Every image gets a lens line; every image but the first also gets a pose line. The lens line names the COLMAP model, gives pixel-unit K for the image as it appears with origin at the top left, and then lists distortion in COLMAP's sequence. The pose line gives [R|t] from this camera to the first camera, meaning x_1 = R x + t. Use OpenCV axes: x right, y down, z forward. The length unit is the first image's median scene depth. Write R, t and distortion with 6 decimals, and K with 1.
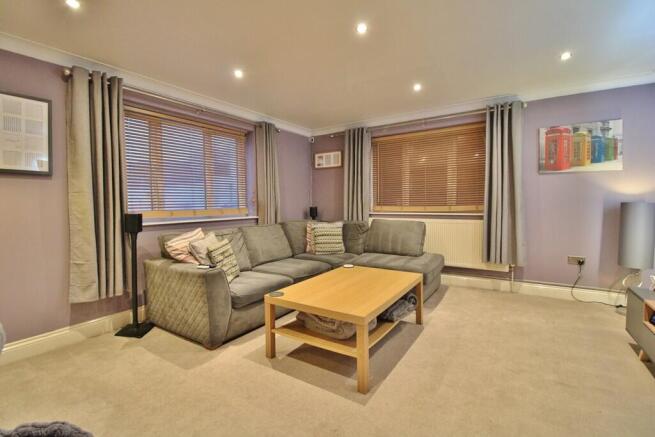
lens RADIAL K [[300.6, 0, 324.8], [0, 300.6, 217.4], [0, 0, 1]] dist [-0.017250, -0.002664]
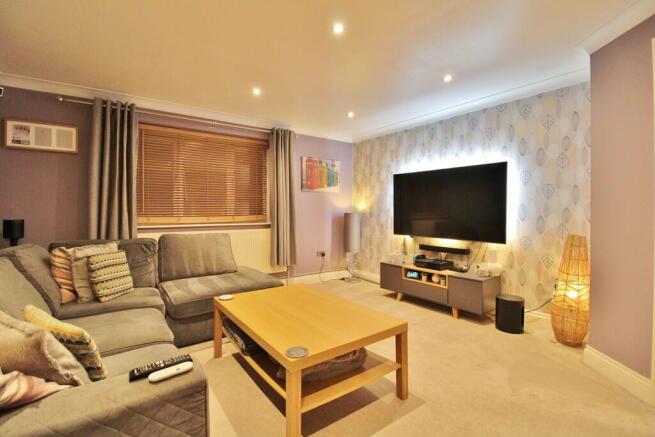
lens RADIAL K [[300.6, 0, 325.6], [0, 300.6, 213.0], [0, 0, 1]] dist [-0.017250, -0.002664]
pose [[0.341203, 0.002794, 0.939985, -0.448620], [0.042719, 0.998916, -0.018476, -0.019290], [-0.939018, 0.046460, 0.340714, 0.424849]]
